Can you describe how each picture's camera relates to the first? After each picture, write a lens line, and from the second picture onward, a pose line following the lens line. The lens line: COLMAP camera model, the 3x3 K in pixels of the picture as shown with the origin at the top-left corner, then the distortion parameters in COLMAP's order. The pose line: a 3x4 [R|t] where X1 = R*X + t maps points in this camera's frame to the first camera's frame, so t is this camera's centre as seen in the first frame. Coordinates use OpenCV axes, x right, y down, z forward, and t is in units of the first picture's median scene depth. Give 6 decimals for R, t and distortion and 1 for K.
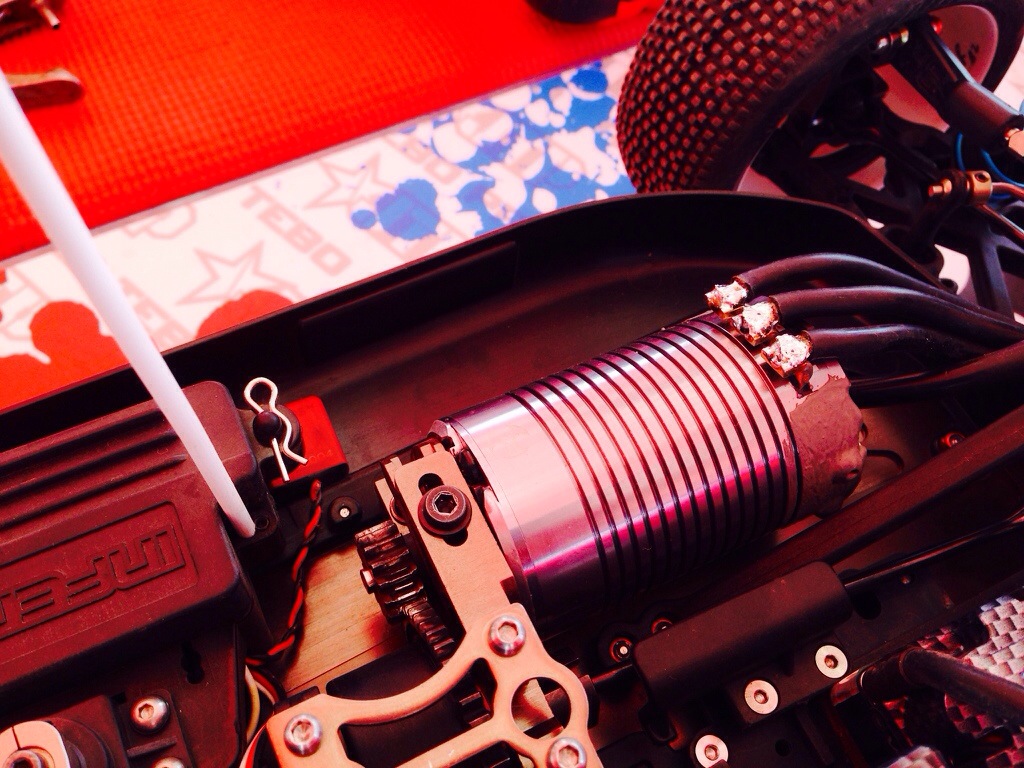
lens RADIAL K [[985.6, 0, 505.1], [0, 985.6, 384.5], [0, 0, 1]] dist [0.139428, -0.310428]
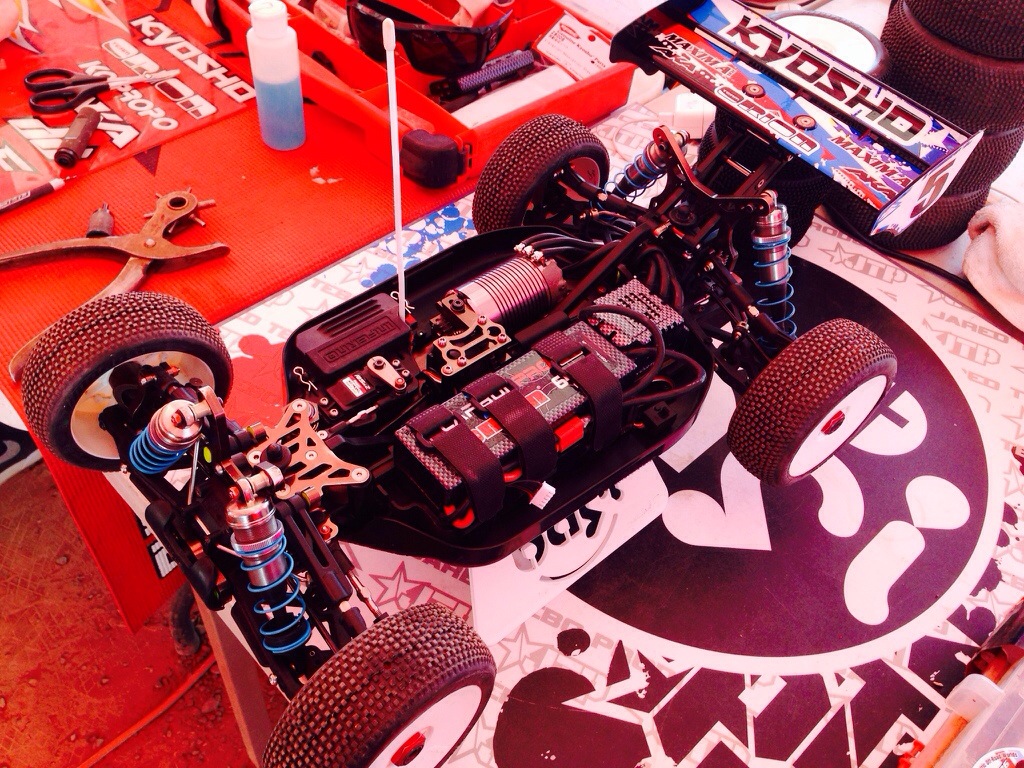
lens RADIAL K [[985.6, 0, 505.1], [0, 985.6, 384.5], [0, 0, 1]] dist [0.139428, -0.310428]
pose [[0.968995, -0.185507, 0.163207, -0.246130], [0.210136, 0.966187, -0.149420, 0.449733], [-0.129970, 0.179082, 0.975211, -1.170777]]
